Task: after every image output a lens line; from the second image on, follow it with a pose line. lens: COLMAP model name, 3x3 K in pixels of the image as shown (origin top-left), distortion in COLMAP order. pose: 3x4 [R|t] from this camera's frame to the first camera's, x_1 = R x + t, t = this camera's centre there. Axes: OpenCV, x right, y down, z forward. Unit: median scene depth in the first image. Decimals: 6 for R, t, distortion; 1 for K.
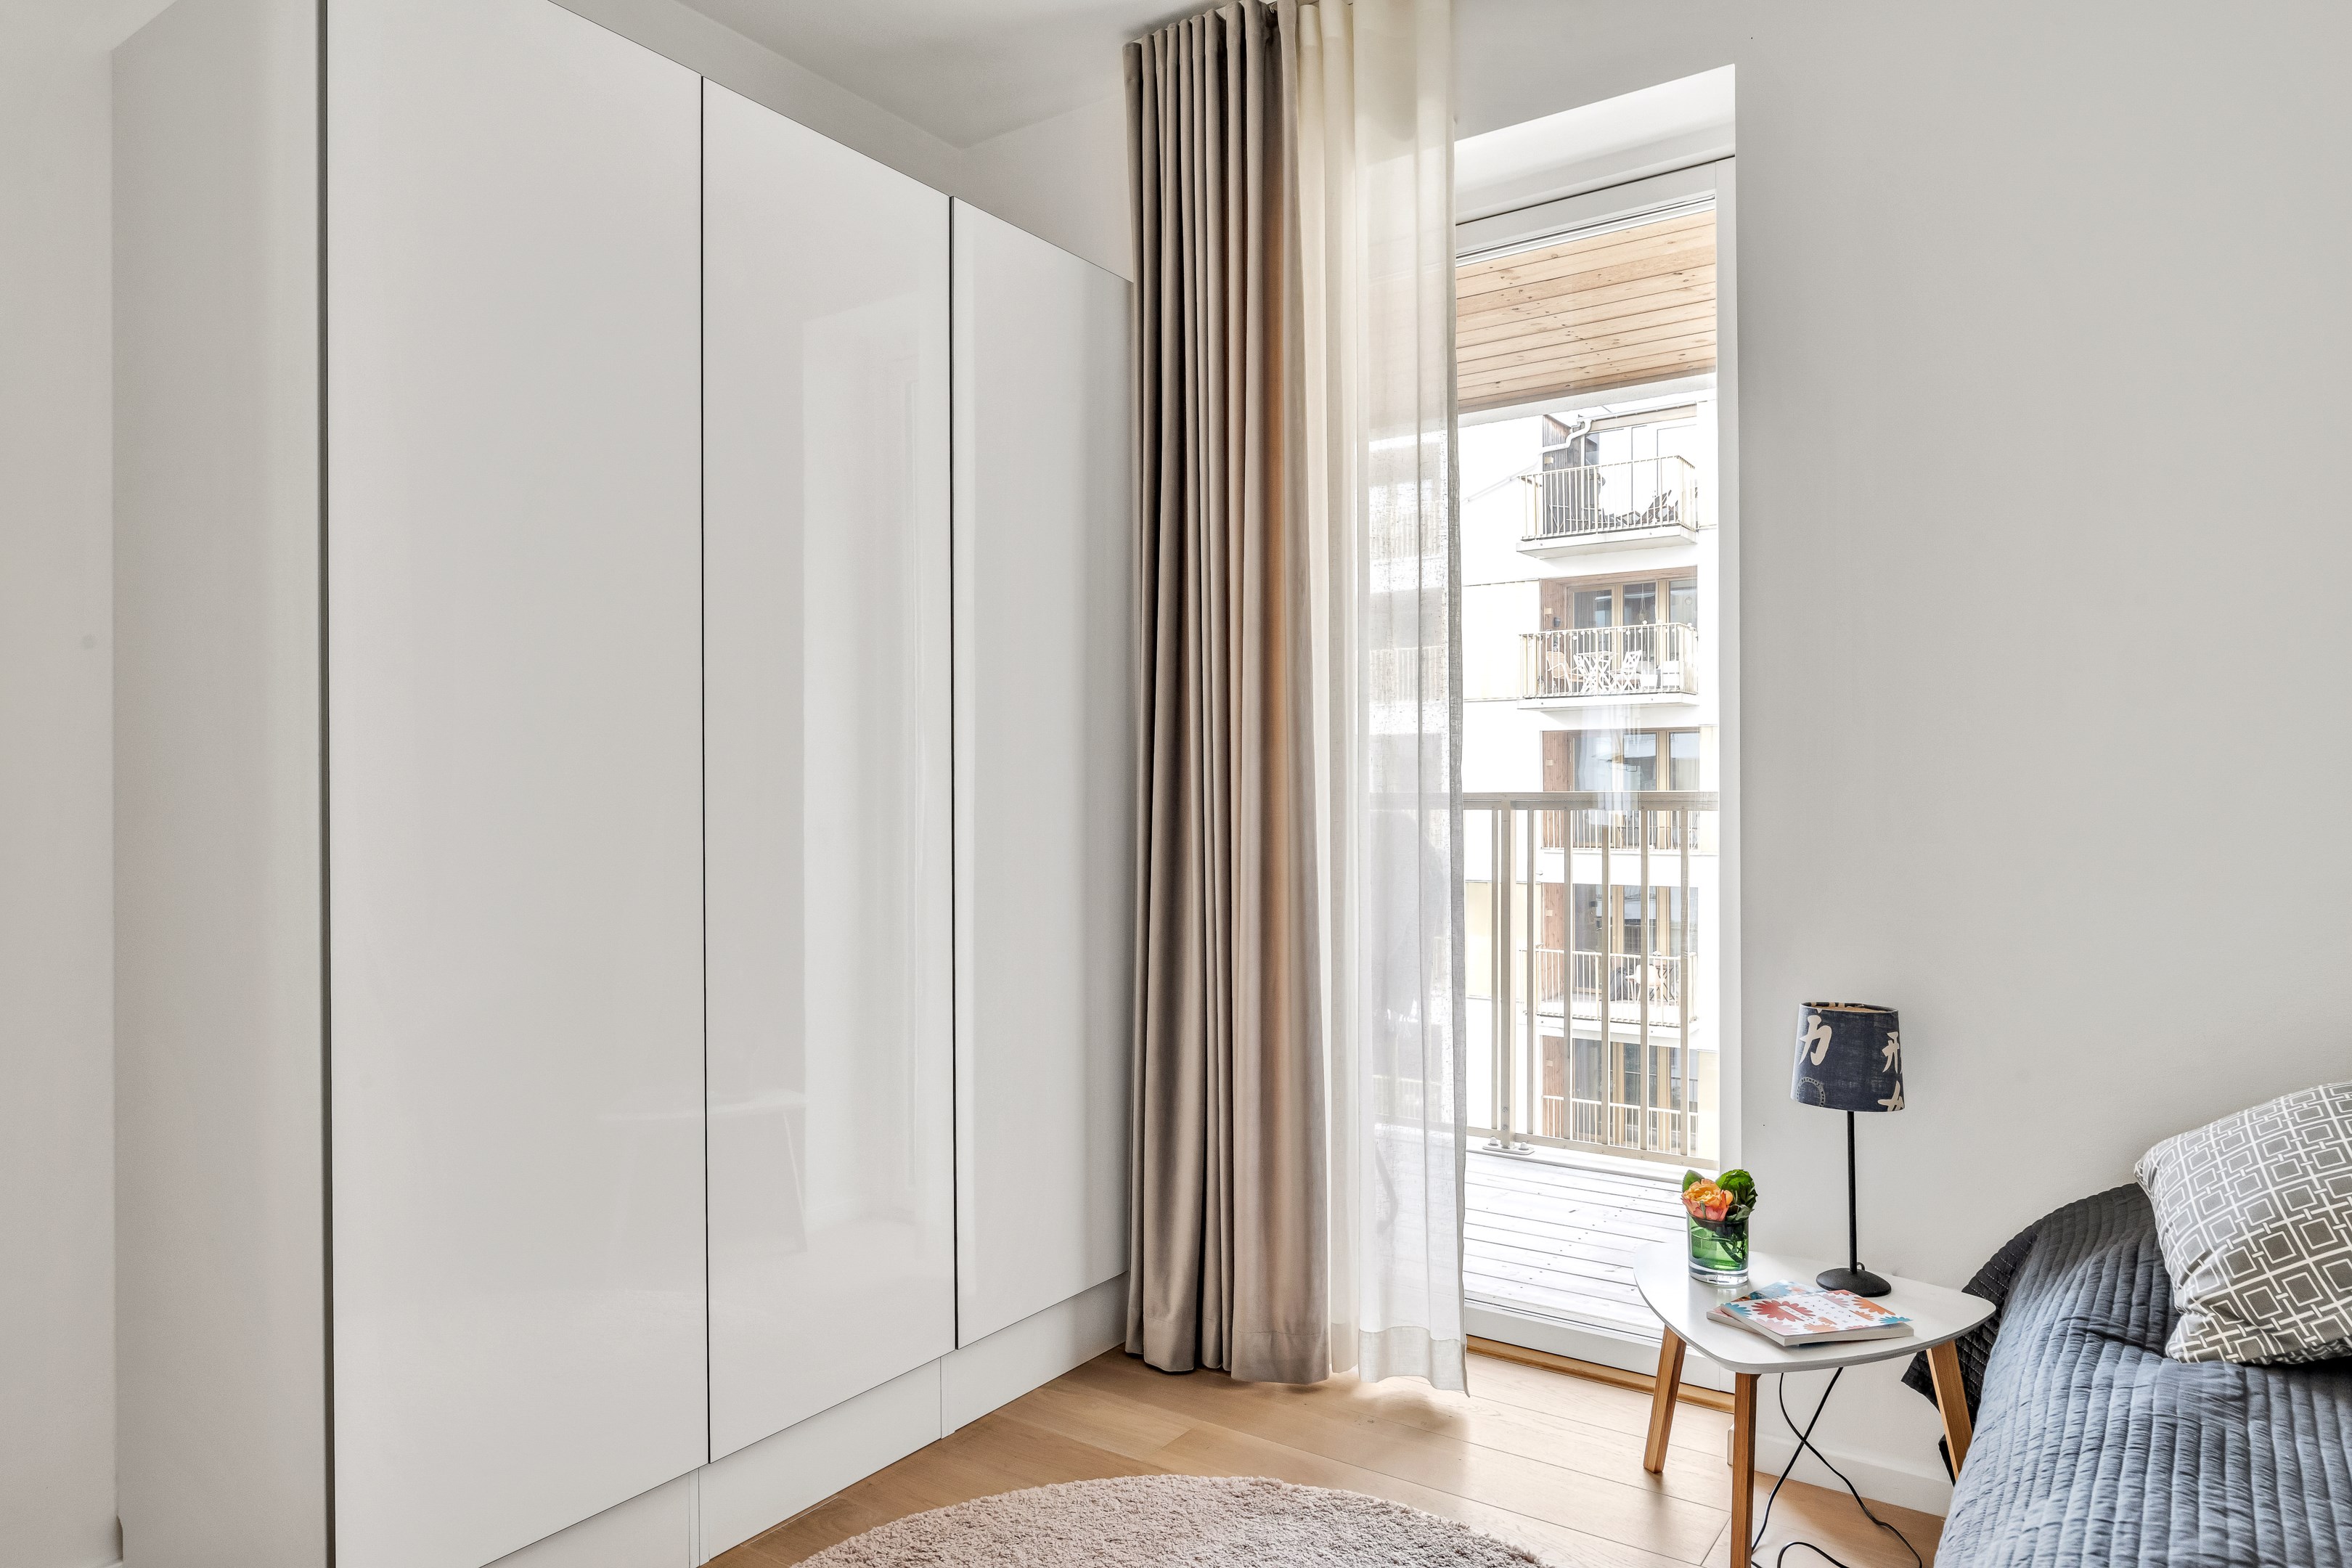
lens RADIAL K [[1482.0, 0, 1176.0], [0, 1482.0, 784.0], [0, 0, 1]] dist [0.001703, 0.000601]
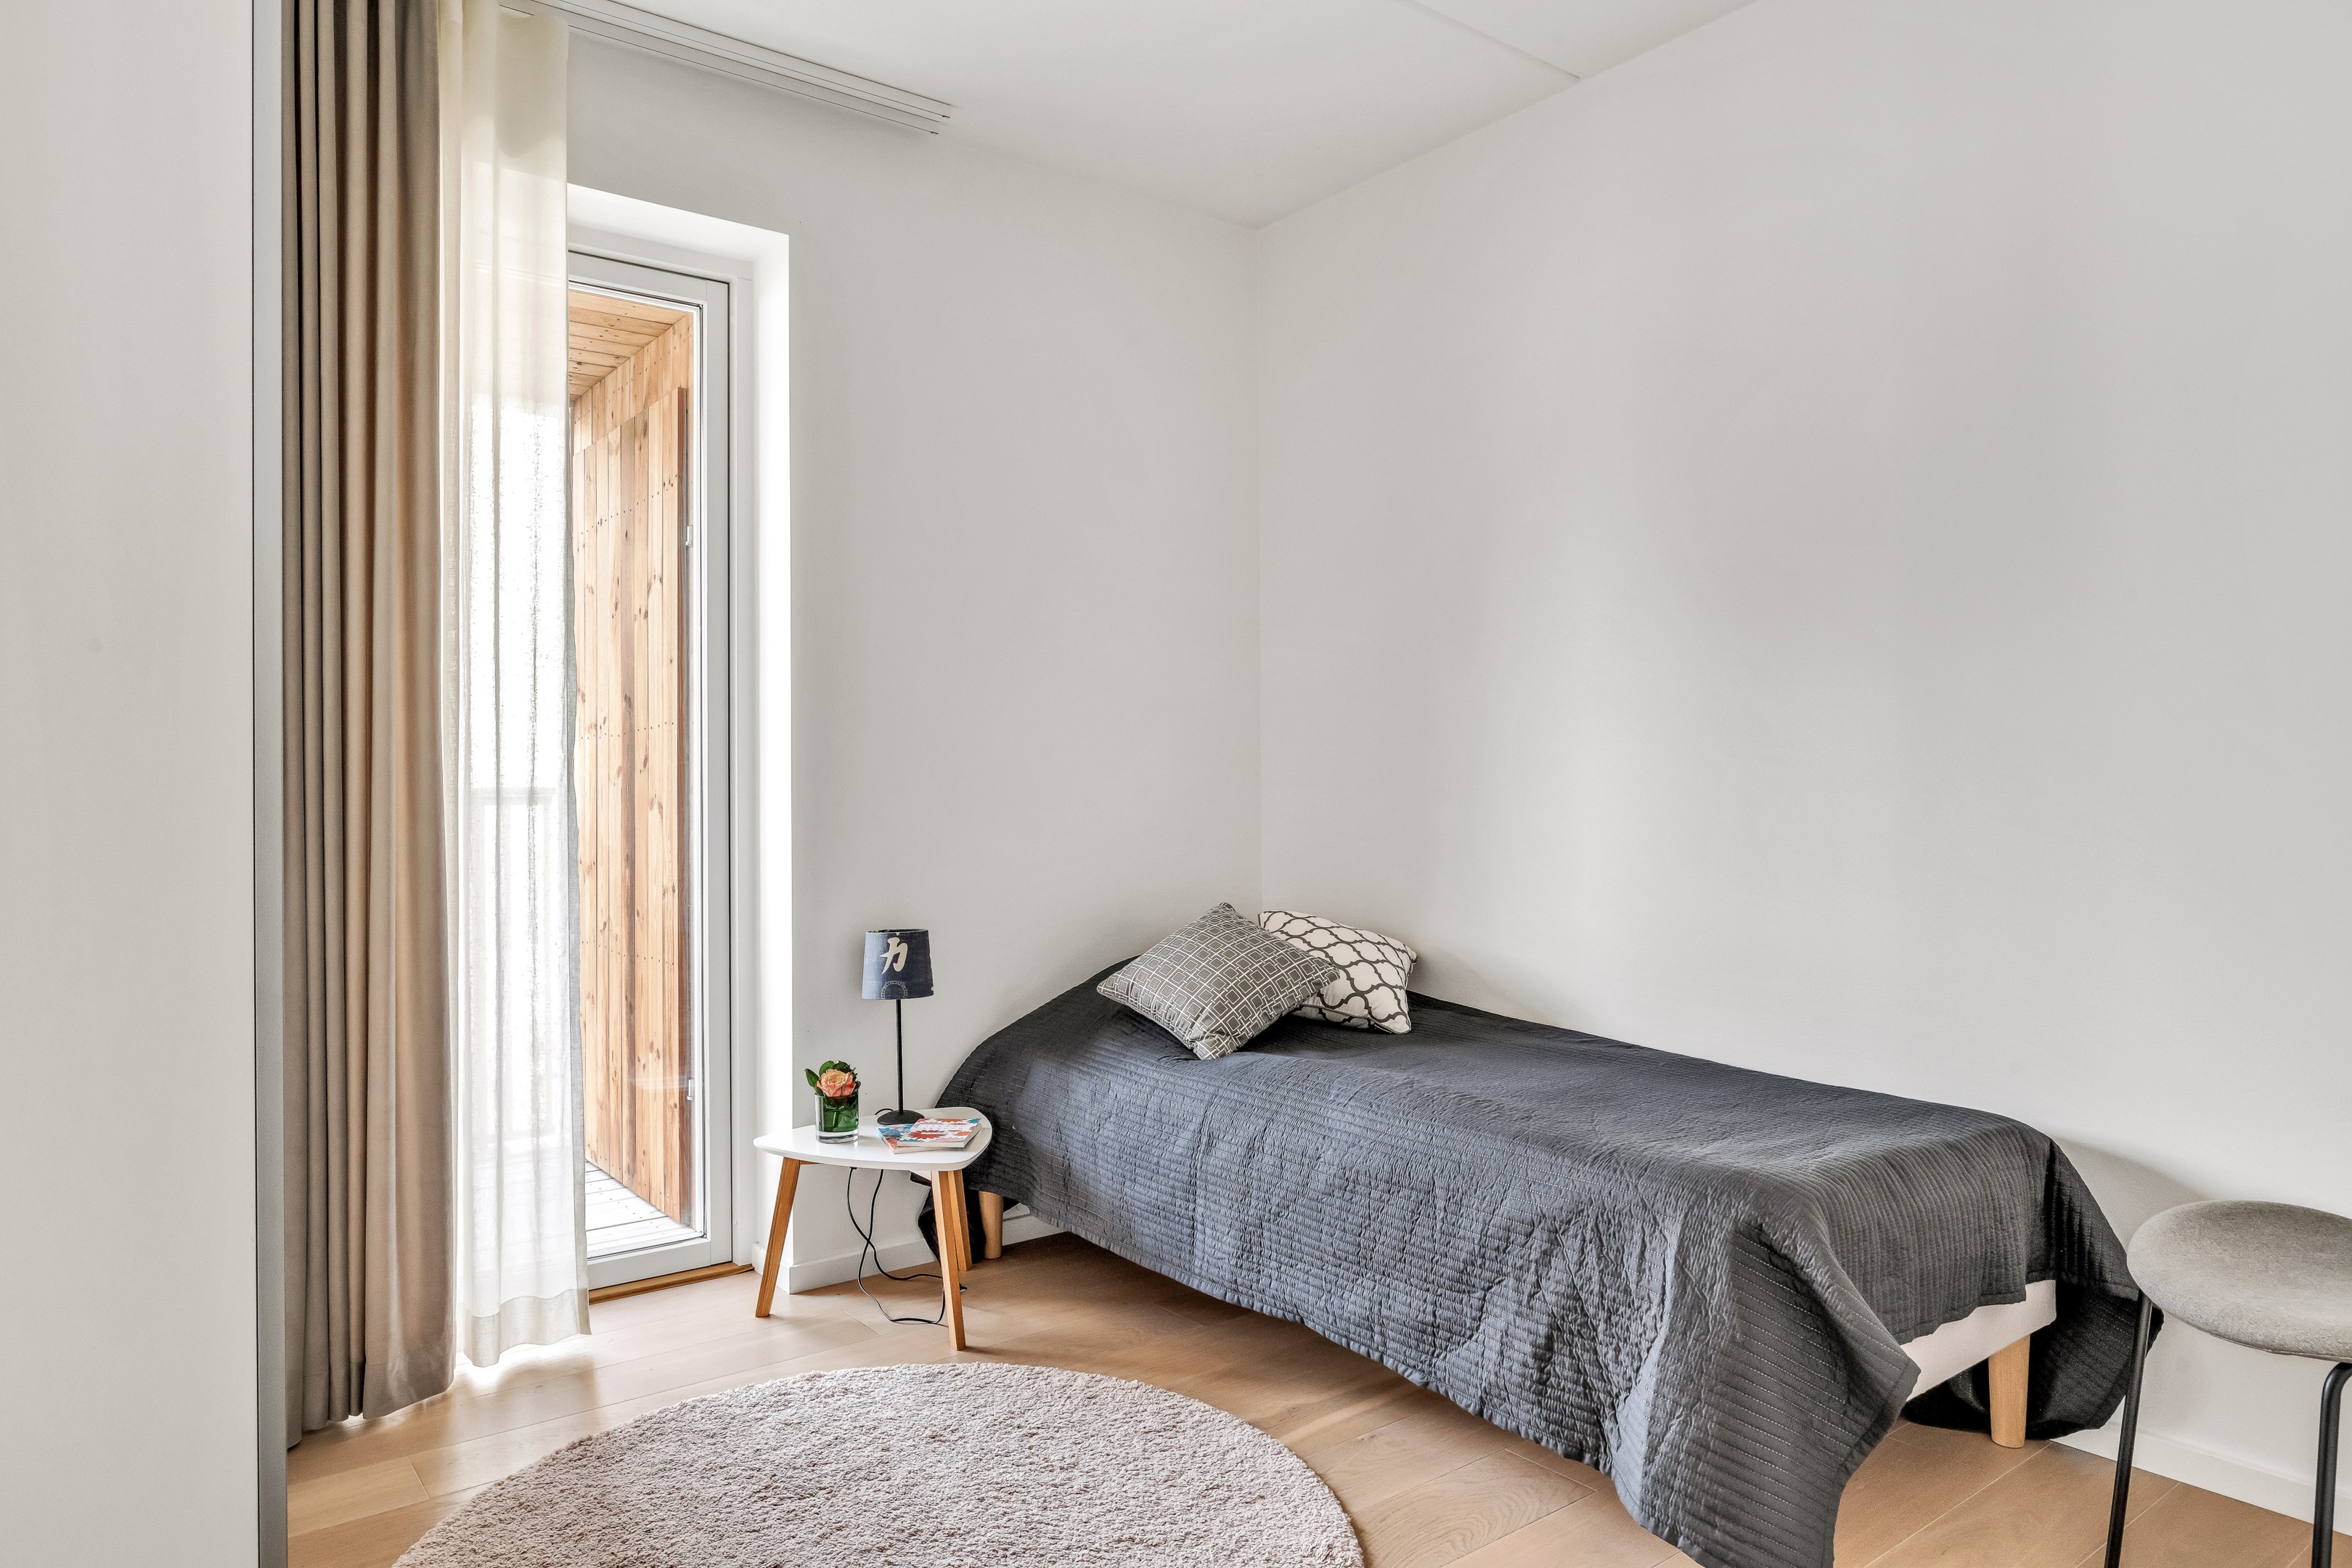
lens RADIAL K [[1482.0, 0, 1176.0], [0, 1482.0, 784.0], [0, 0, 1]] dist [0.001703, 0.000601]
pose [[0.267266, -0.000864, 0.963623, -0.888082], [0.001325, 0.999999, 0.000529, 0.005238], [-0.963622, 0.001136, 0.267266, 0.346310]]
